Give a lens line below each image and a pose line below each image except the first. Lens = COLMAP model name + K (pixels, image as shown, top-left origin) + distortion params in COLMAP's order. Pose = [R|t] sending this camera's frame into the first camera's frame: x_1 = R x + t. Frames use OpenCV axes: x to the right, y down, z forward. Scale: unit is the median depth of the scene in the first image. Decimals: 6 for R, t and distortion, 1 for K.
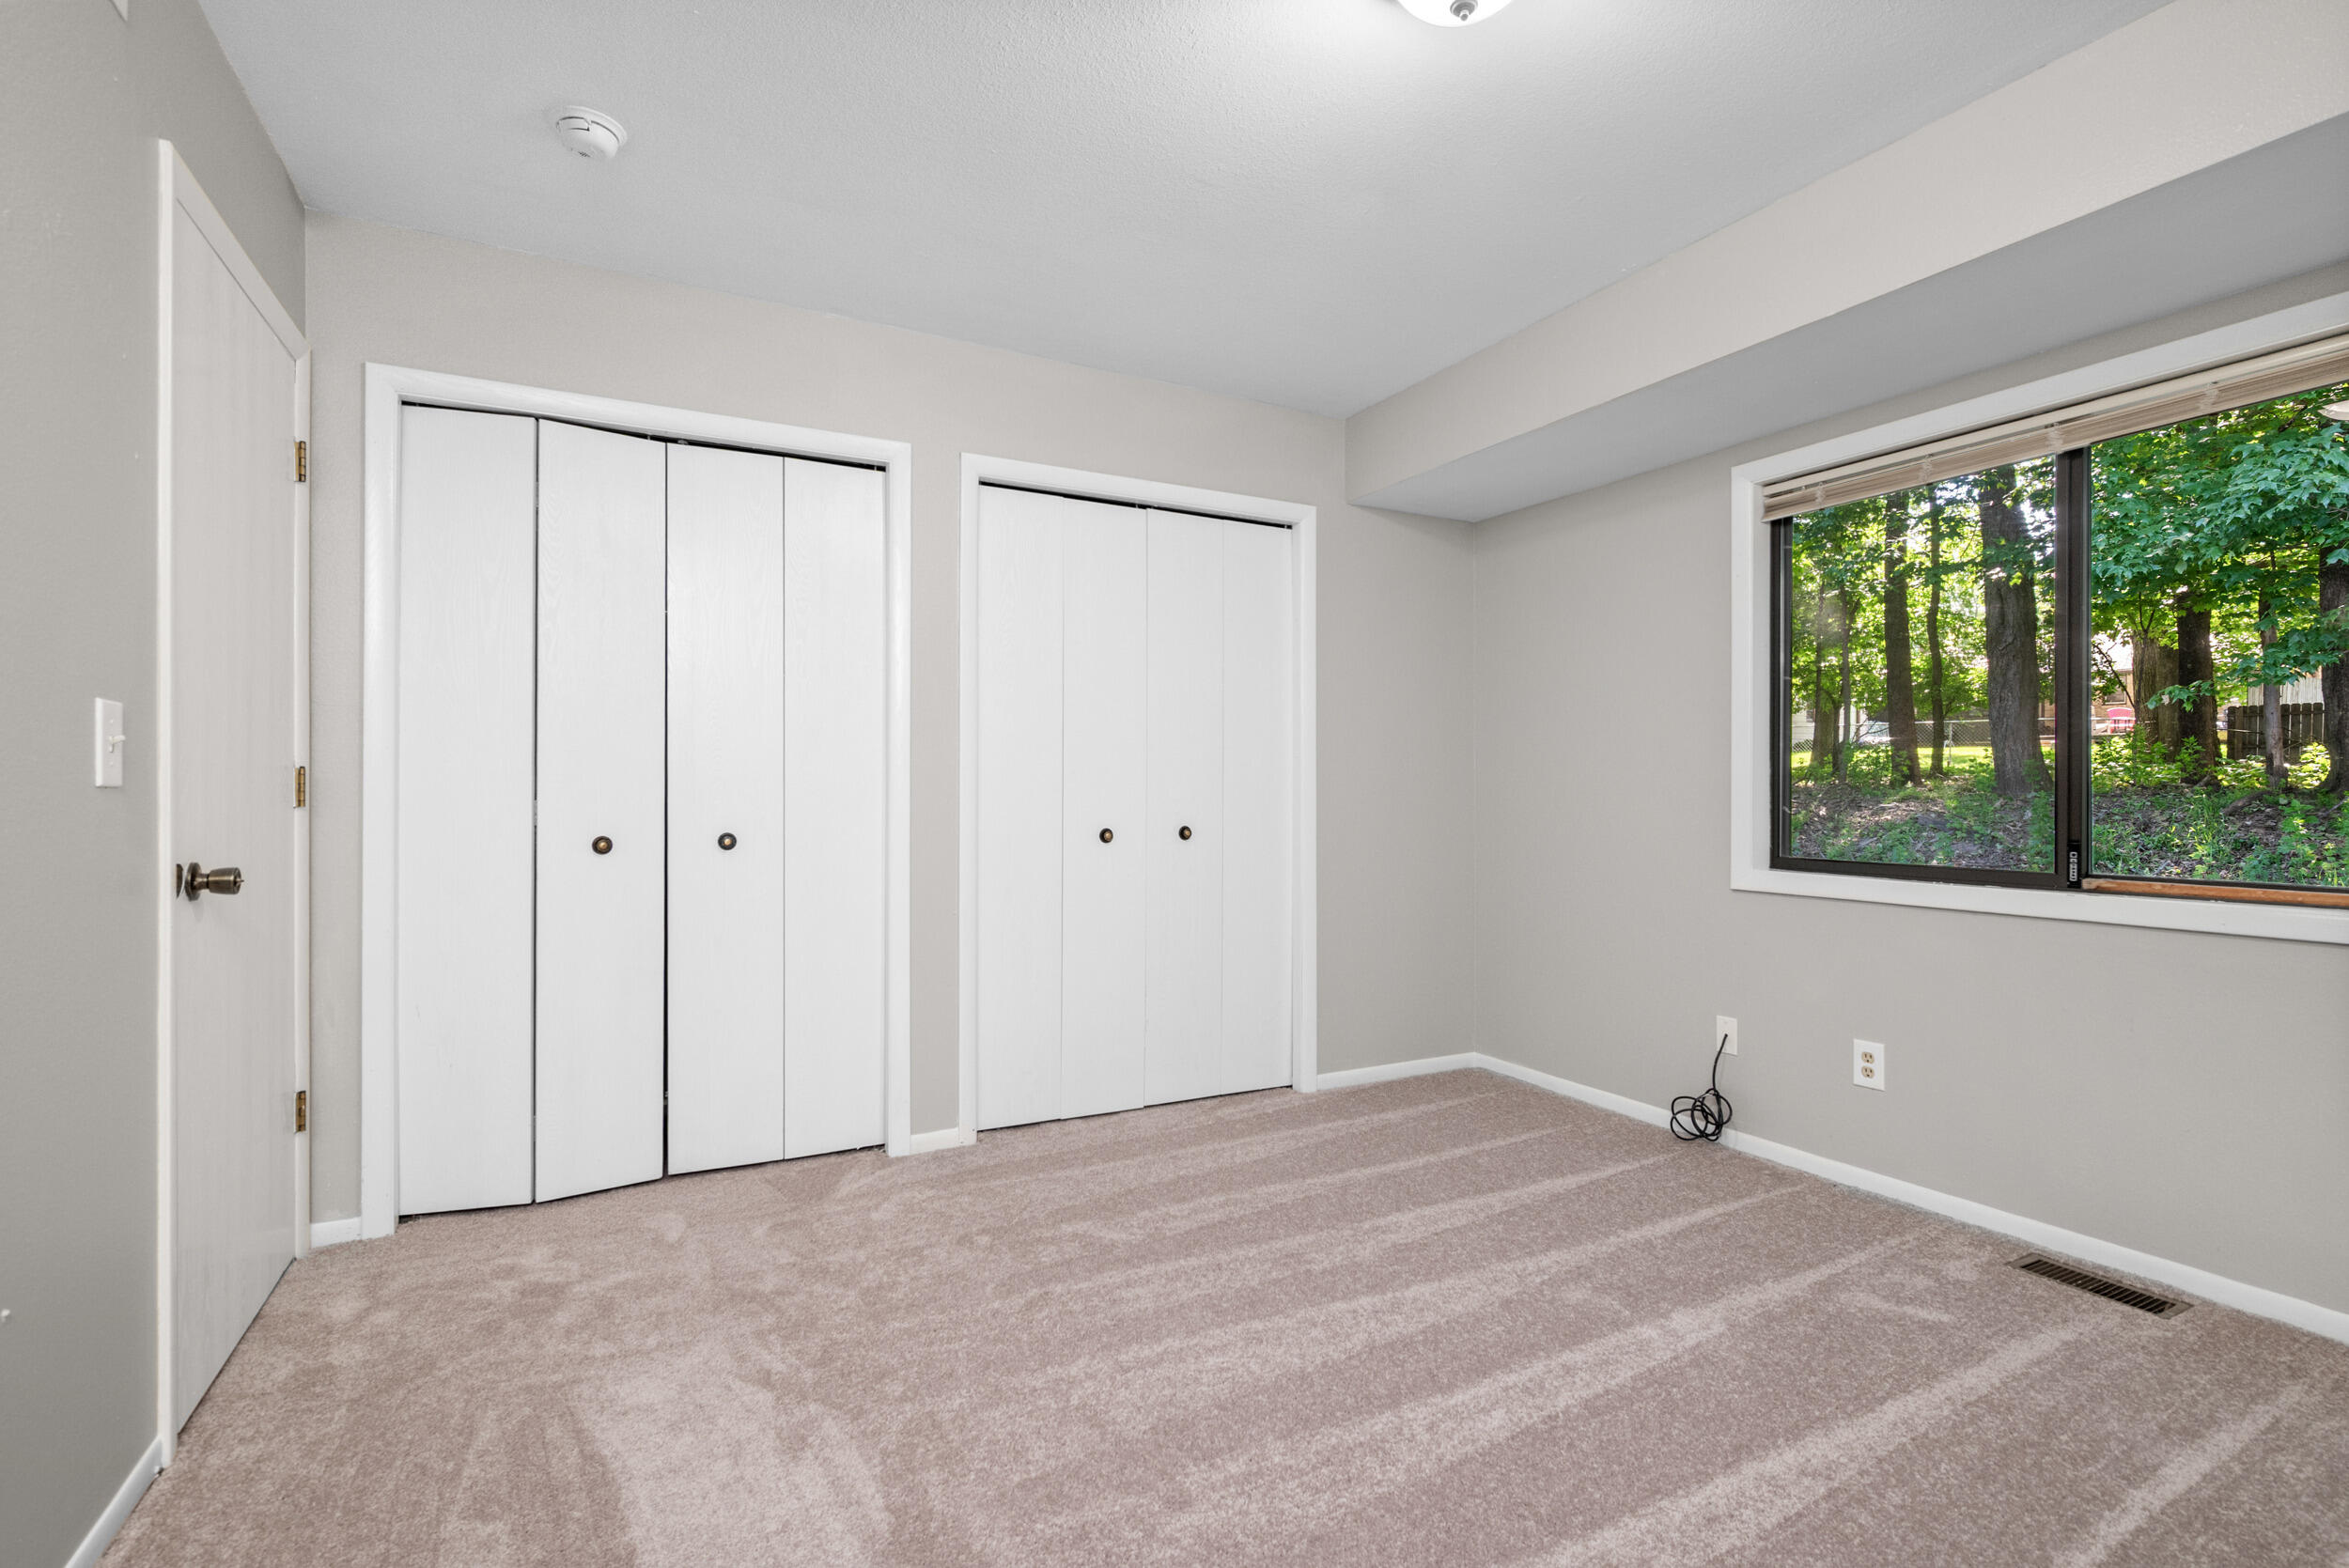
lens RADIAL K [[1114.8, 0, 1174.5], [0, 1114.8, 784.0], [0, 0, 1]] dist [0.000026, -0.000053]
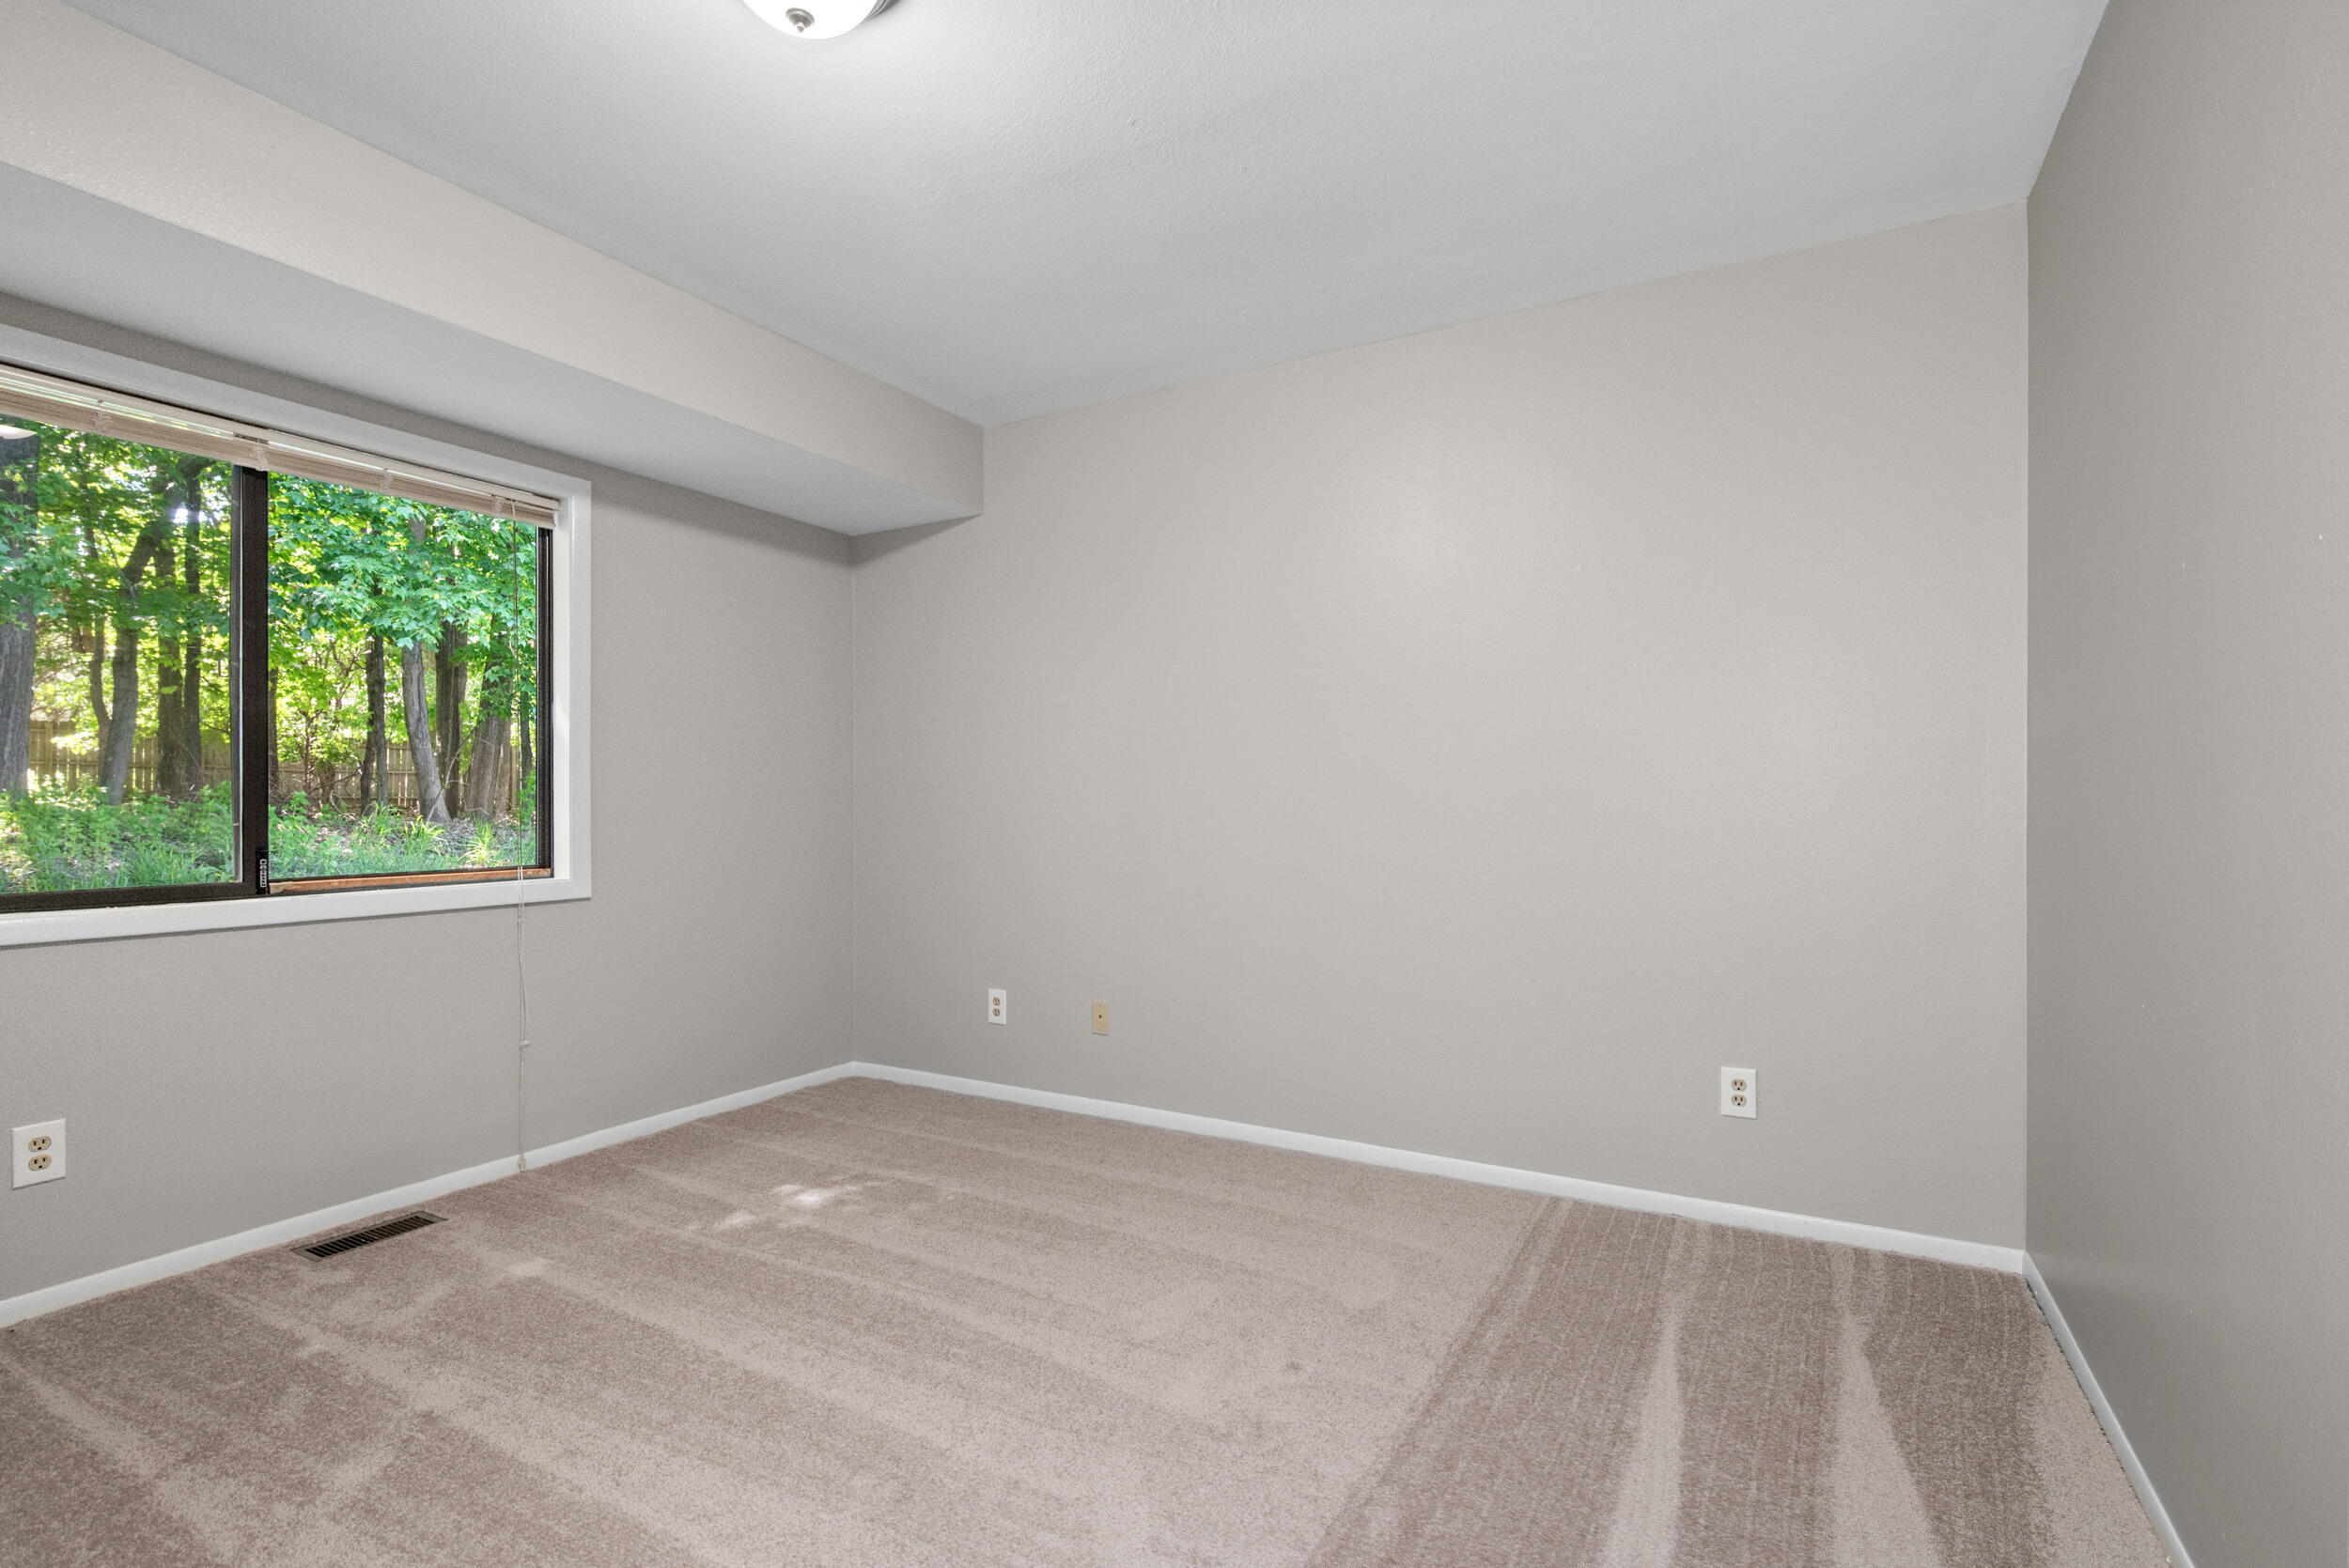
lens RADIAL K [[1114.8, 0, 1174.5], [0, 1114.8, 784.0], [0, 0, 1]] dist [0.000026, -0.000053]
pose [[-0.566155, 0.002661, 0.824295, -0.545827], [-0.011482, 0.999872, -0.011114, -0.006048], [-0.824219, -0.015757, -0.566052, 0.933689]]
